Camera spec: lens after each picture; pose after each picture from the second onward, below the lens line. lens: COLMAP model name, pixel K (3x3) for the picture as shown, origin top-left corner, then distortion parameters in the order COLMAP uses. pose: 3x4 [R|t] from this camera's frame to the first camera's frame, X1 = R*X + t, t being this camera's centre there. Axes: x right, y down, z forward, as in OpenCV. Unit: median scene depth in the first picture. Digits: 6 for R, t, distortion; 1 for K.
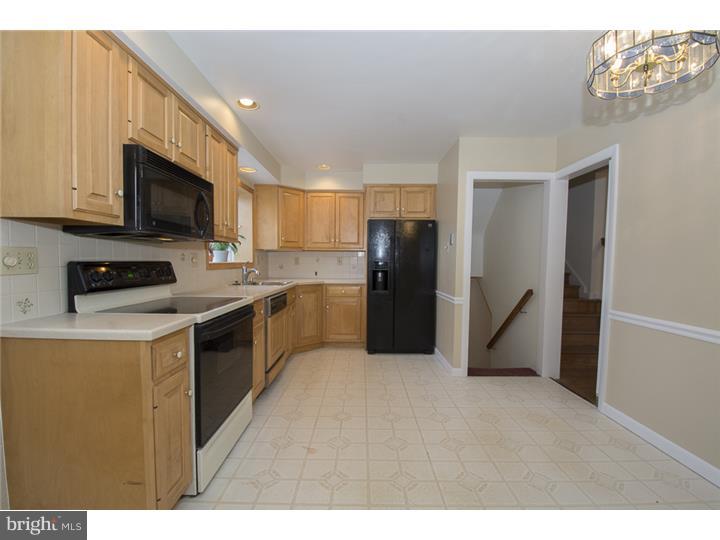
lens RADIAL K [[313.7, 0, 360.0], [0, 313.7, 274.6], [0, 0, 1]] dist [-0.001282, -0.000451]
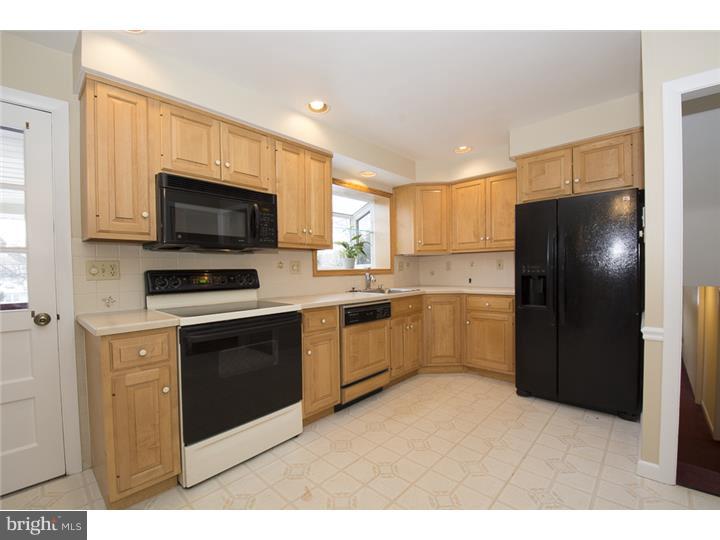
lens RADIAL K [[313.7, 0, 360.0], [0, 313.7, 274.6], [0, 0, 1]] dist [-0.001282, -0.000451]
pose [[0.734972, -0.009373, -0.678032, 0.284488], [-0.005919, 0.999778, -0.020237, -0.000956], [0.678071, 0.018887, 0.734754, 0.270809]]
